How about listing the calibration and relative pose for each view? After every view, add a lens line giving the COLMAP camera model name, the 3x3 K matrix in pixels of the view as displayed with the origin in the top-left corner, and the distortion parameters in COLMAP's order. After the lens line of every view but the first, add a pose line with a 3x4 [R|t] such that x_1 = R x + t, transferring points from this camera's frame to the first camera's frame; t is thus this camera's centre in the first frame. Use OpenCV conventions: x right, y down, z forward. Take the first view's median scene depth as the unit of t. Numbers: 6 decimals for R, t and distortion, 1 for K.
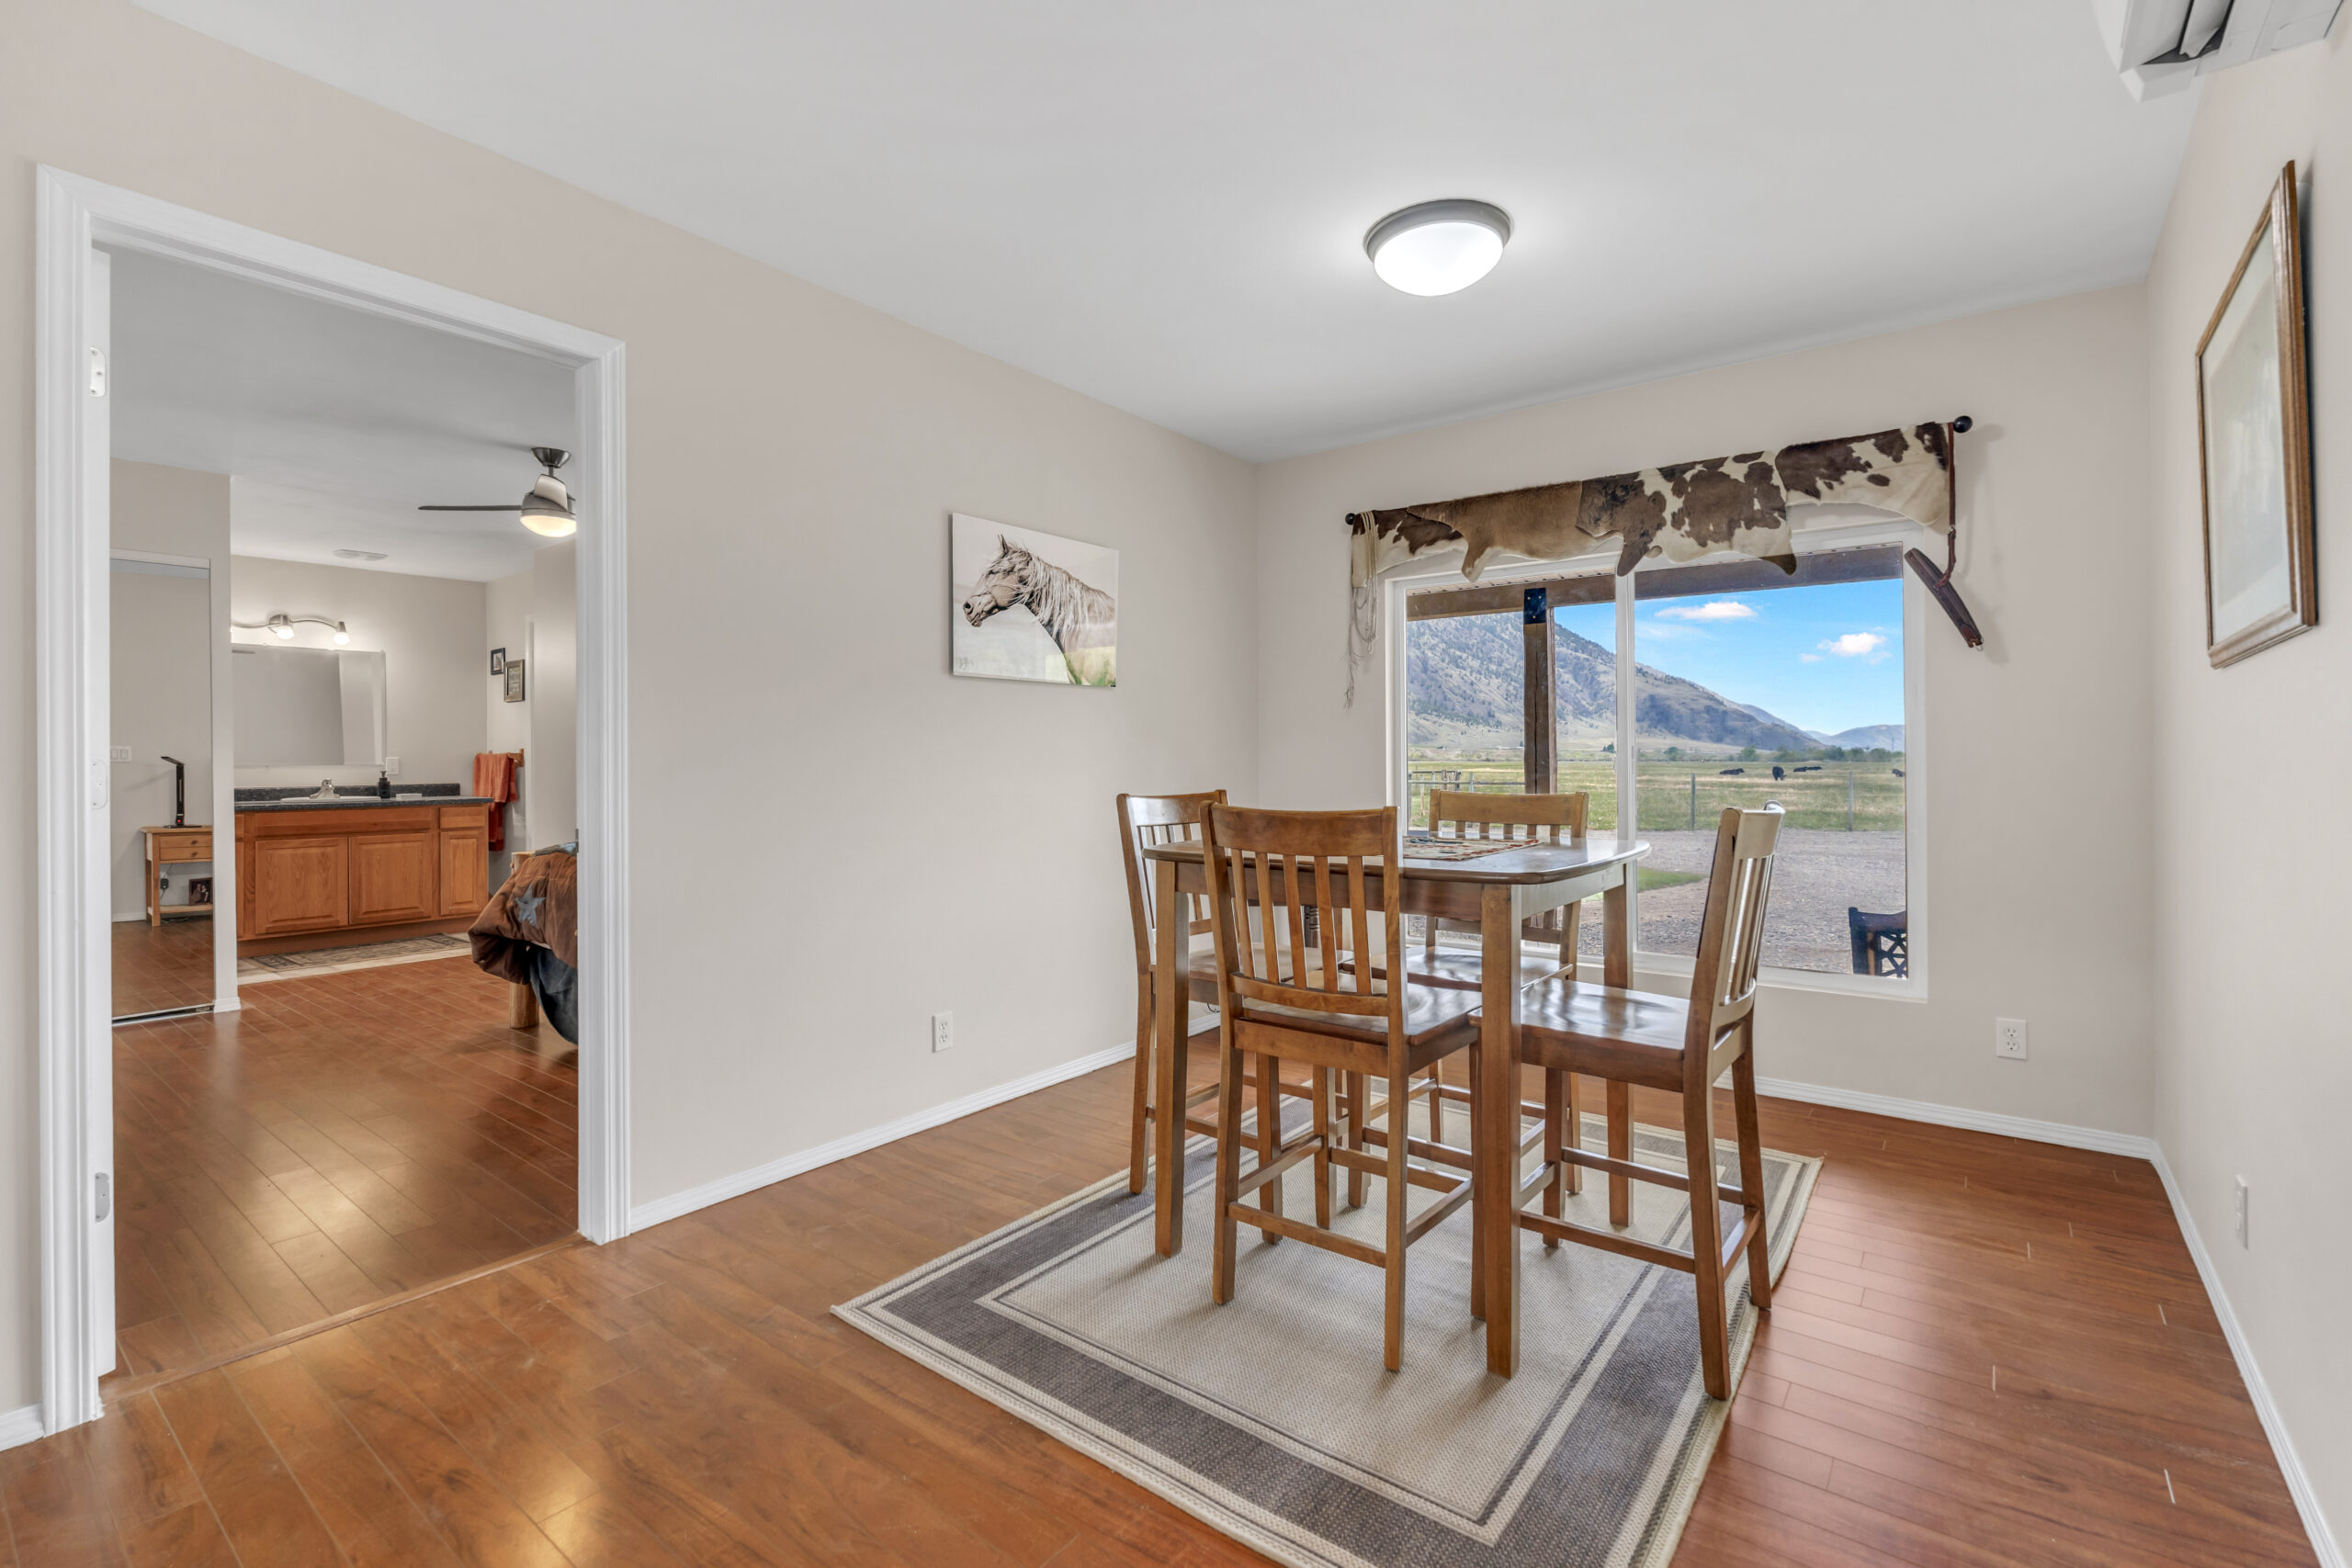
lens RADIAL K [[1046.3, 0, 1172.9], [0, 1046.3, 755.7], [0, 0, 1]] dist [-0.000461, 0.000027]
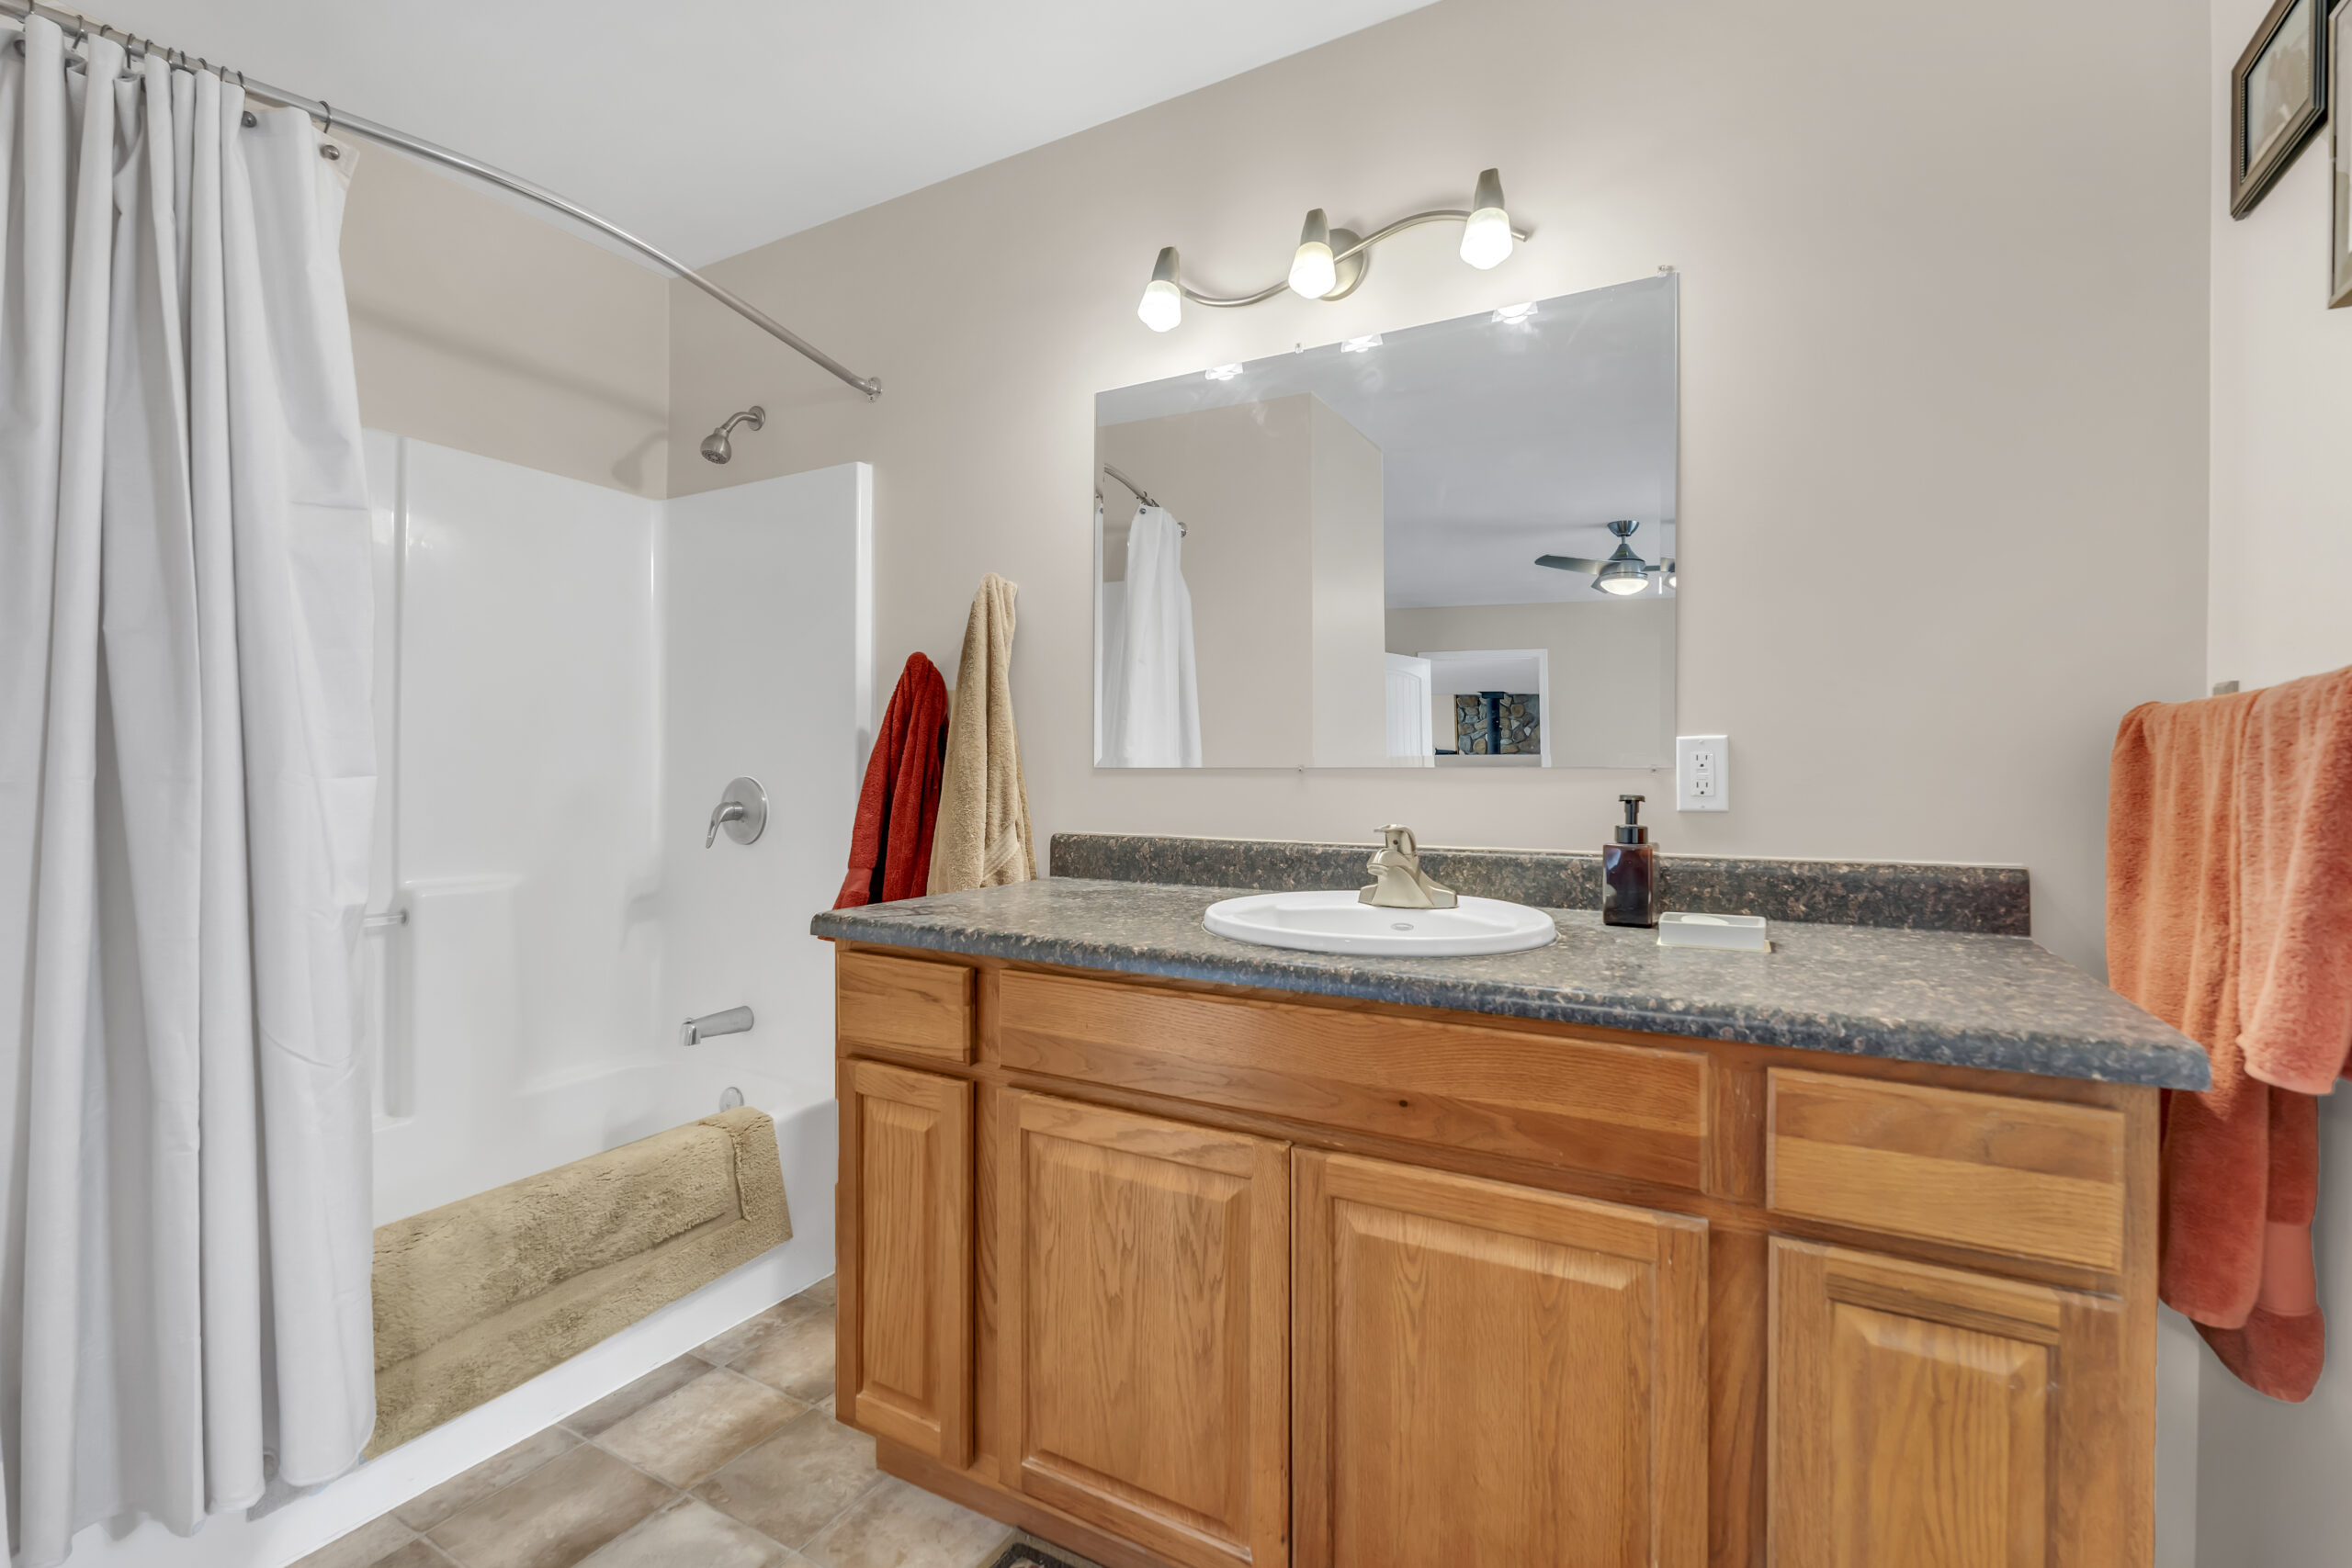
lens RADIAL K [[1040.7, 0, 1182.0], [0, 1040.7, 743.5], [0, 0, 1]] dist [-0.003087, -0.000730]
pose [[0.142477, -0.005488, -0.989783, -0.559192], [0.003595, 0.999981, -0.005027, 0.004843], [0.989792, -0.002842, 0.142494, 0.884914]]
